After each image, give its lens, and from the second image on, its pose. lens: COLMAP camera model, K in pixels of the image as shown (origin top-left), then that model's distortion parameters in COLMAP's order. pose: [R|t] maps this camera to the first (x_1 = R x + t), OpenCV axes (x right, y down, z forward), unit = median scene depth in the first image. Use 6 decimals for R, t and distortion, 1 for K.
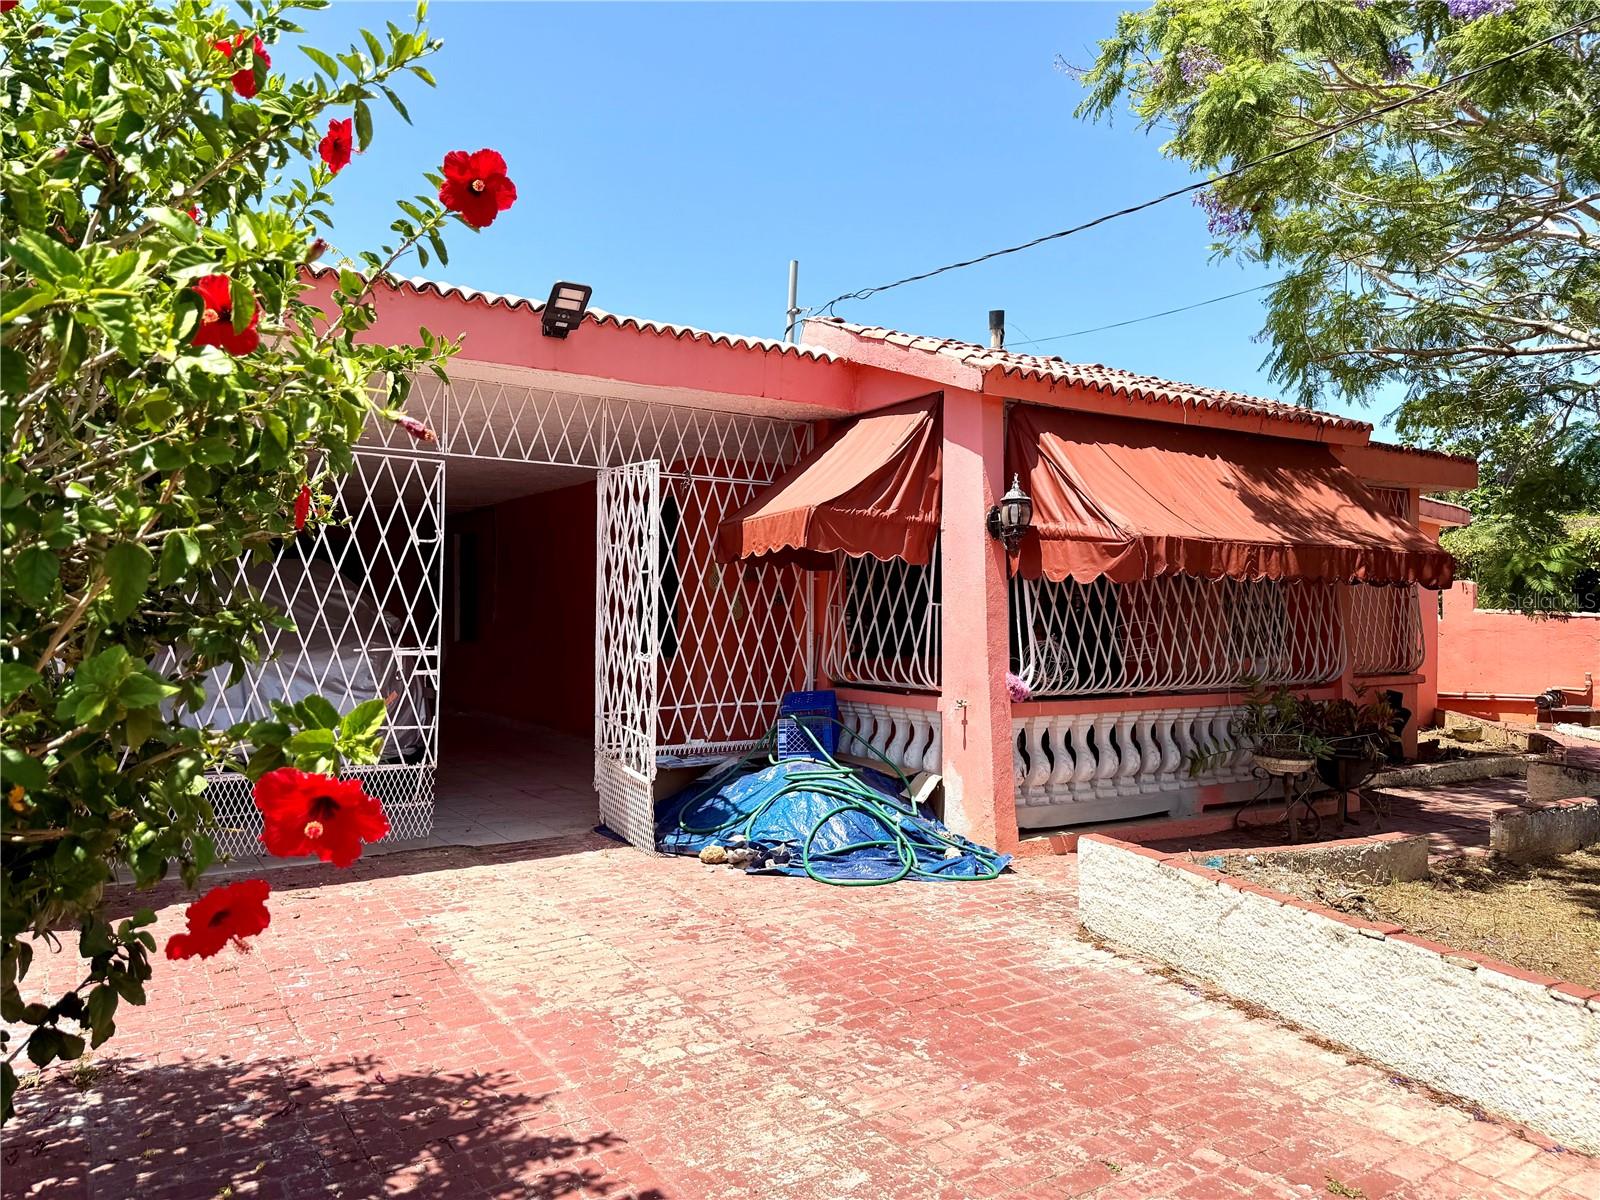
lens RADIAL K [[1122.4, 0, 752.2], [0, 1122.4, 600.7], [0, 0, 1]] dist [0.002645, -0.024589]
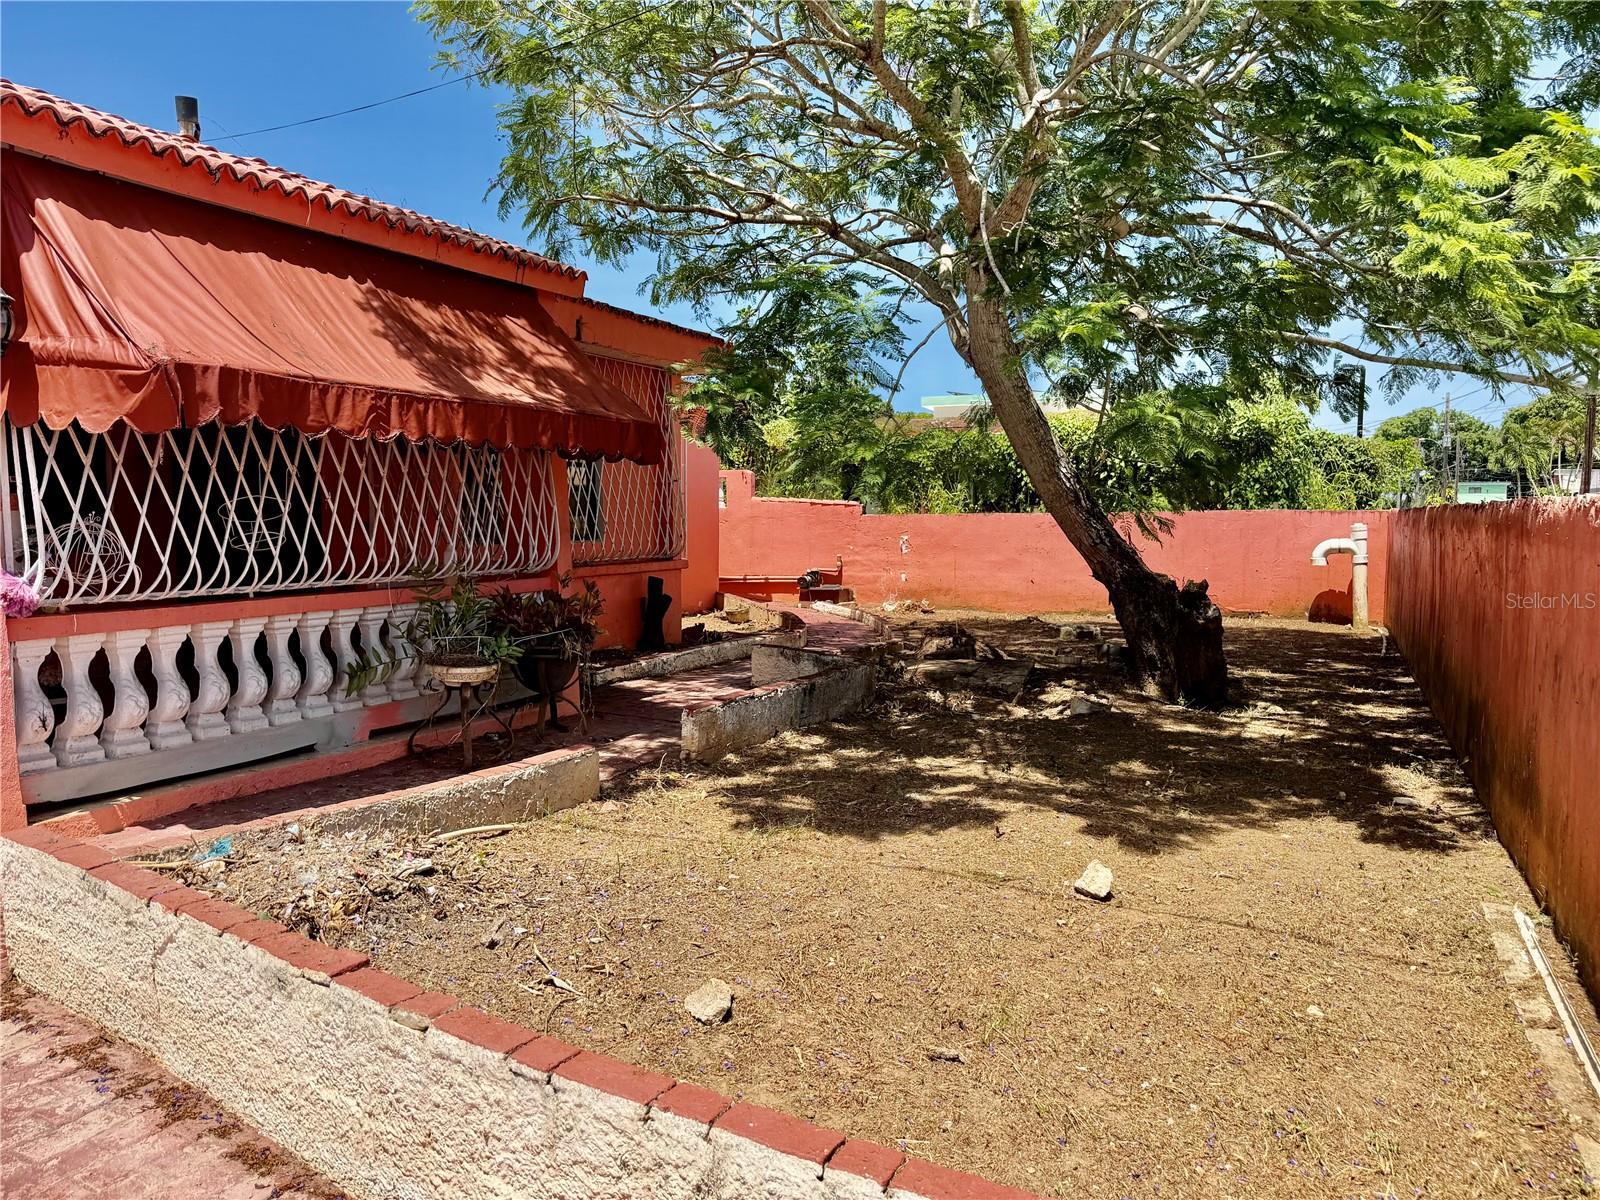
lens RADIAL K [[1122.4, 0, 802.8], [0, 1122.4, 590.7], [0, 0, 1]] dist [0.002645, -0.024589]
pose [[0.836789, -0.037831, 0.546217, 0.258221], [-0.009388, 0.996472, 0.083397, 0.016856], [-0.547445, -0.074913, 0.833482, 0.201011]]
